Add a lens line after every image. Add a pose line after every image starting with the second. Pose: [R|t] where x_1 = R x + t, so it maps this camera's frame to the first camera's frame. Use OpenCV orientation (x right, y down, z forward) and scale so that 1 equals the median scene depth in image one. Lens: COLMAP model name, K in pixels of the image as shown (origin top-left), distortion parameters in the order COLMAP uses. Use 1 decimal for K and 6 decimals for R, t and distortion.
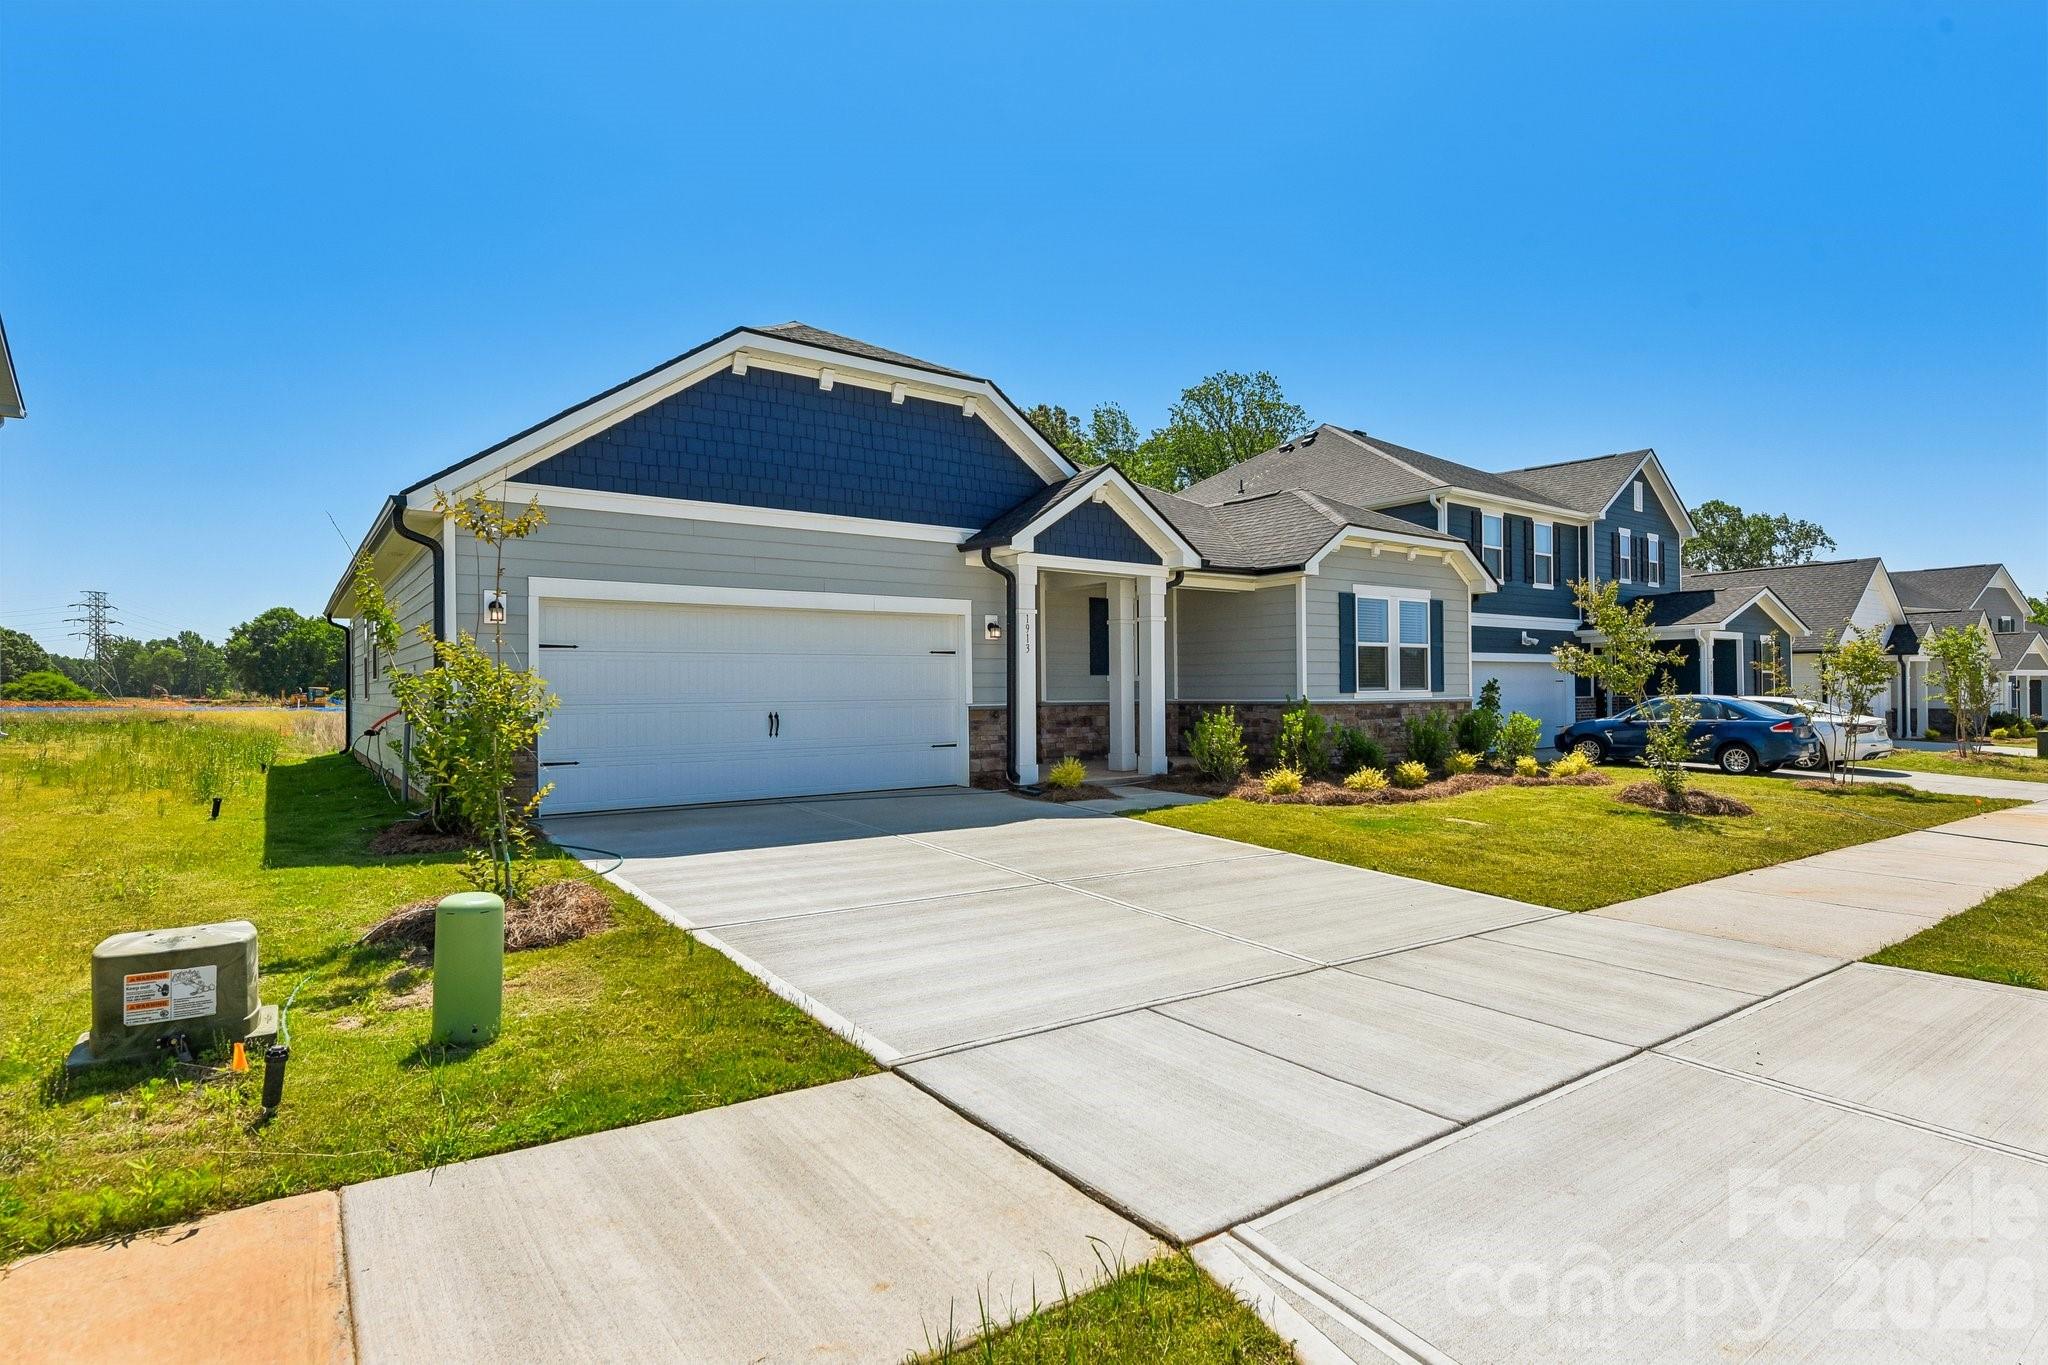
lens RADIAL K [[1021.6, 0, 1024.0], [0, 1021.6, 682.5], [0, 0, 1]] dist [0.000666, 0.000042]
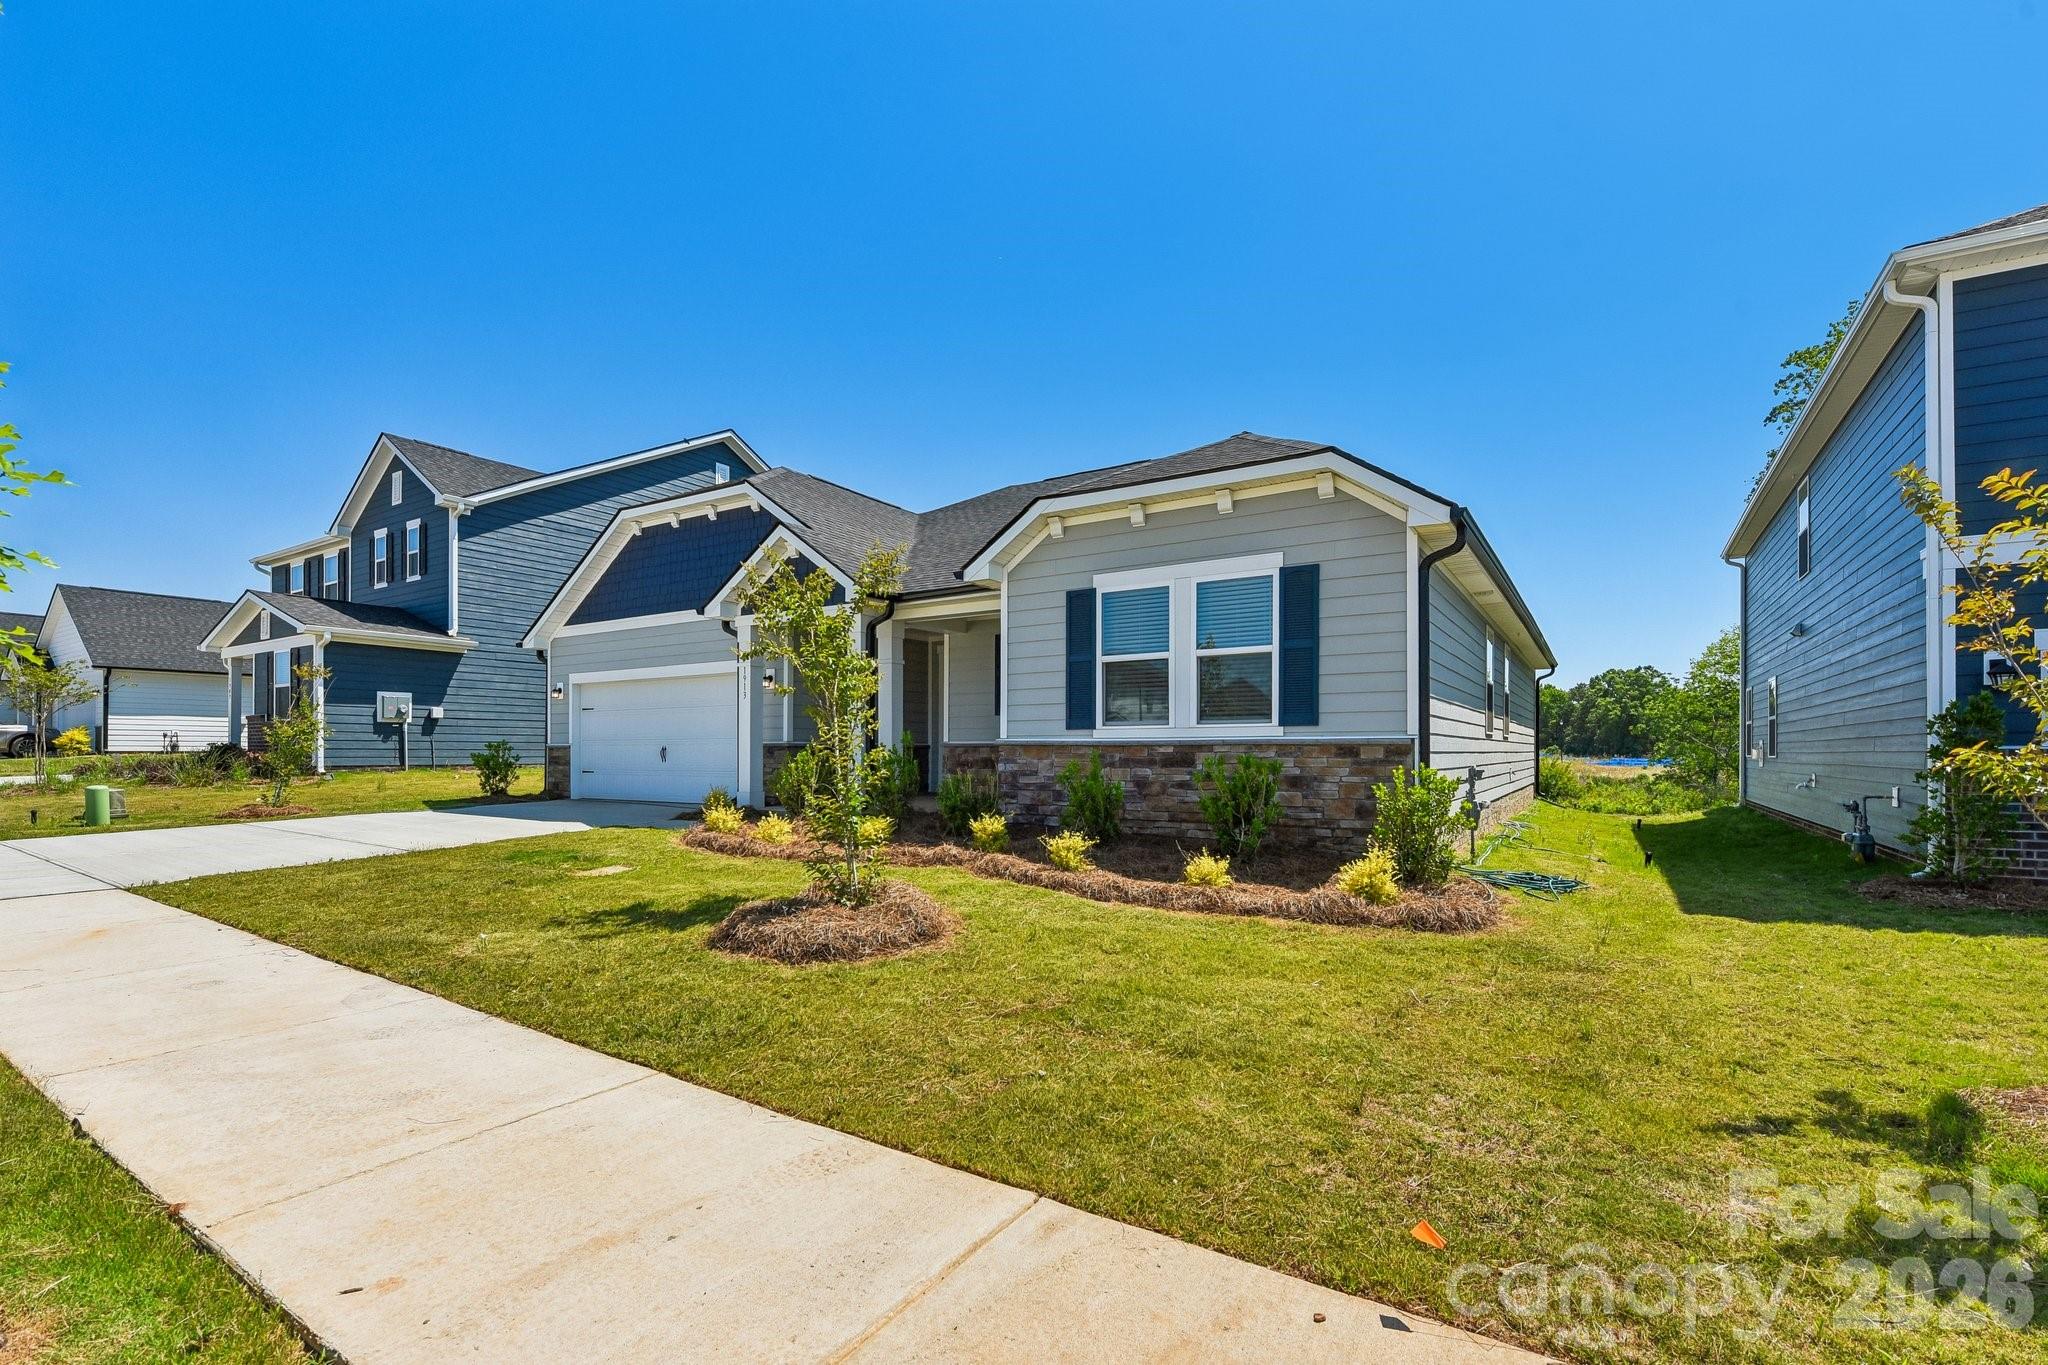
lens RADIAL K [[919.6, 0, 1030.5], [0, 919.6, 746.7], [0, 0, 1]] dist [-0.001091, -0.000026]
pose [[0.365487, 0.000779, -0.930816, 0.921692], [0.003563, 0.999991, 0.002236, 0.021242], [0.930809, -0.004133, 0.365481, 0.745591]]
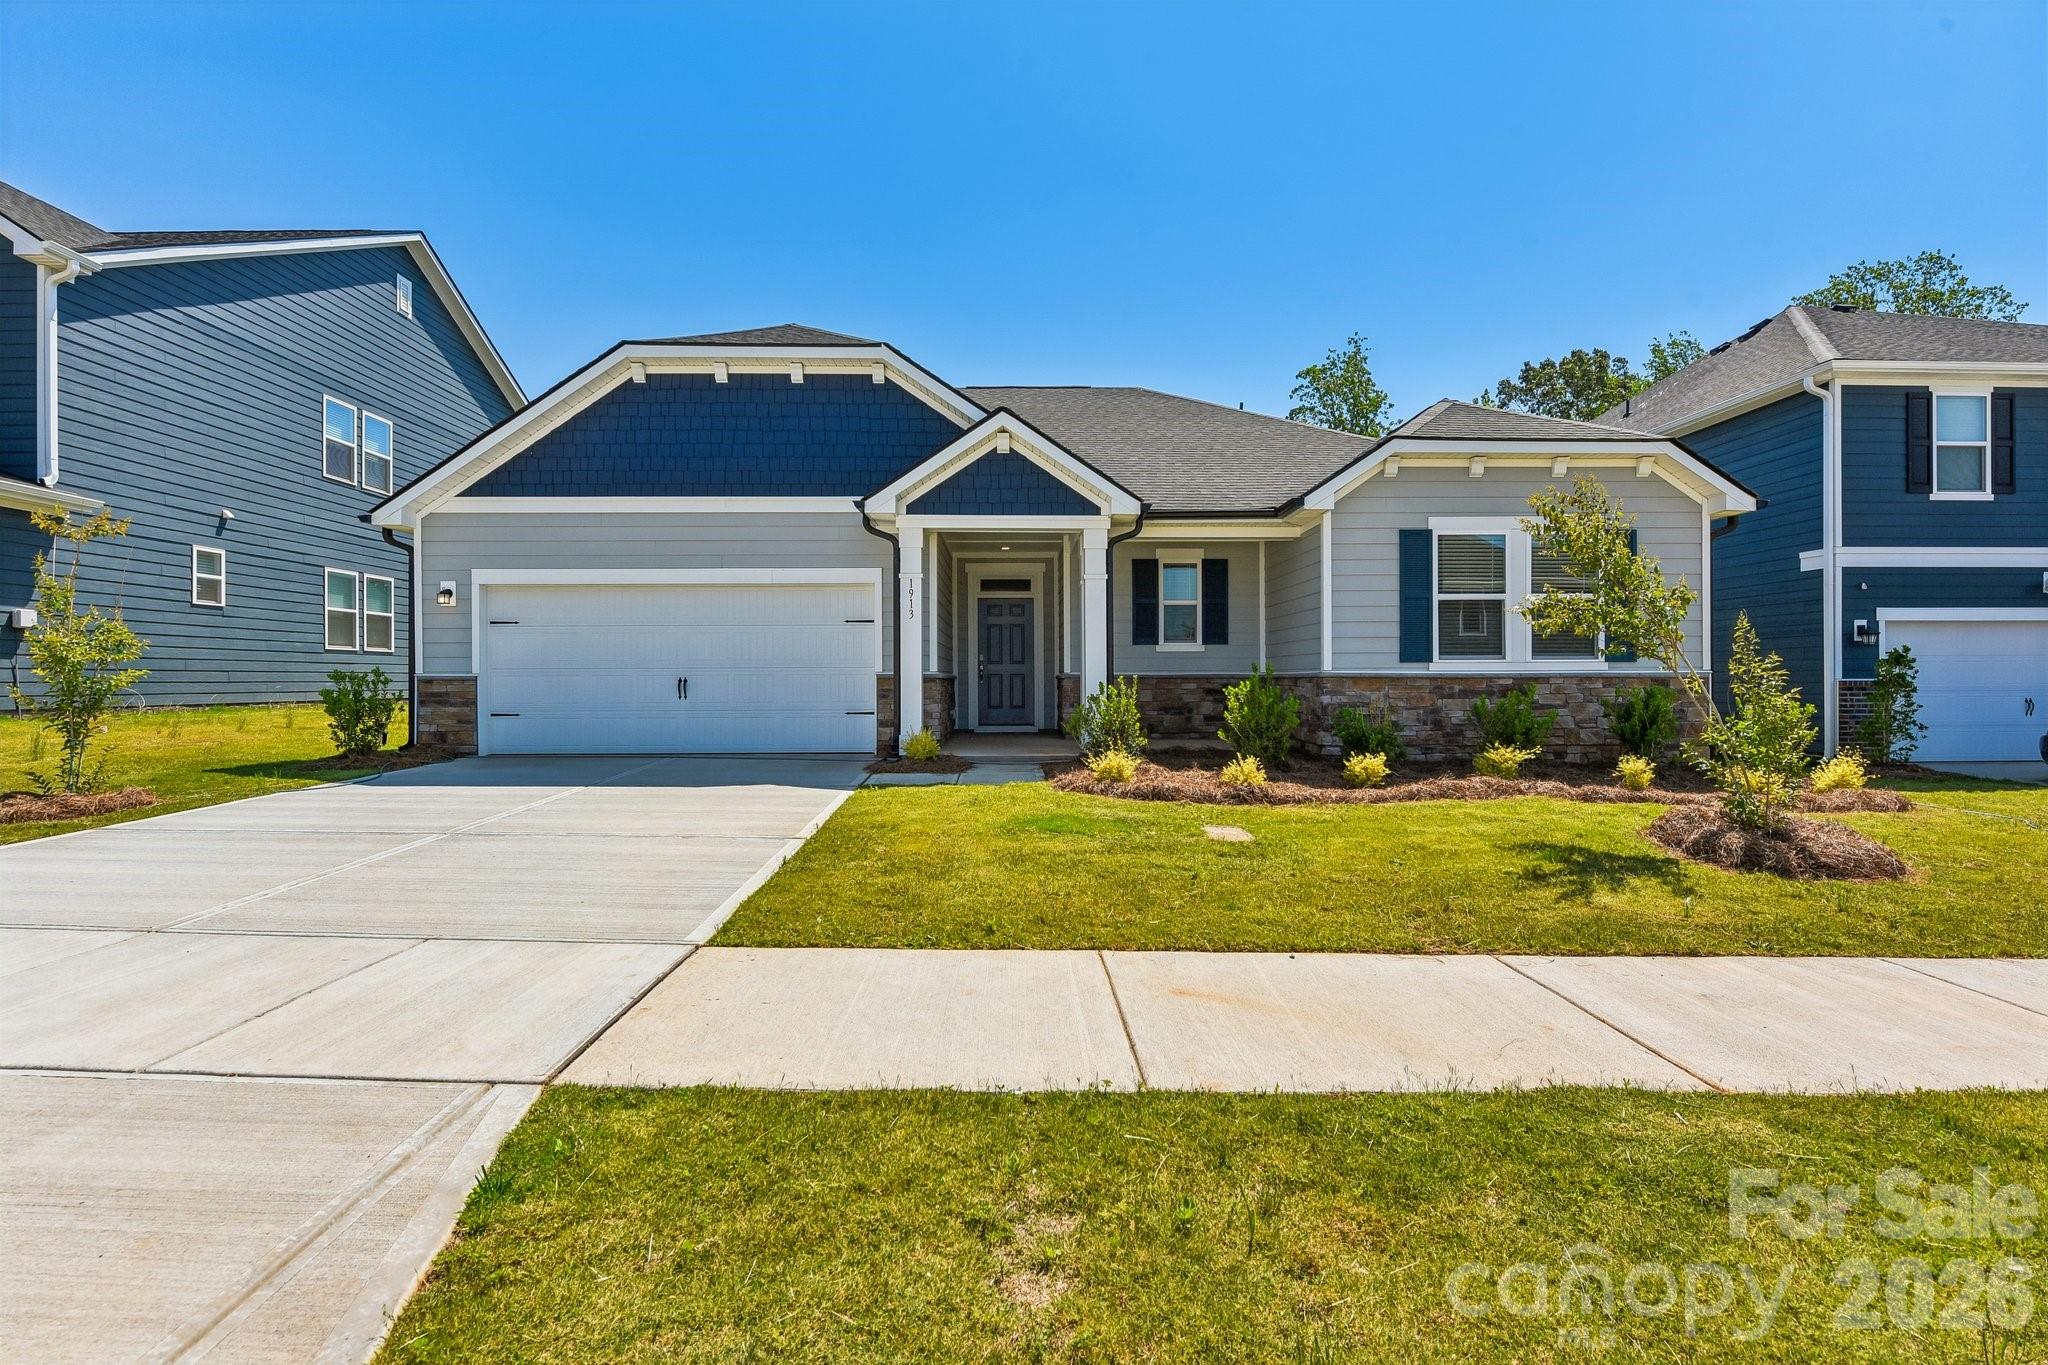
lens RADIAL K [[953.2, 0, 1024.0], [0, 953.2, 682.5], [0, 0, 1]] dist [-0.008703, -0.000422]
pose [[0.817886, 0.006259, -0.575346, 0.493772], [0.000828, 0.999927, 0.012055, 0.016604], [0.575380, -0.010336, 0.817821, 0.264463]]
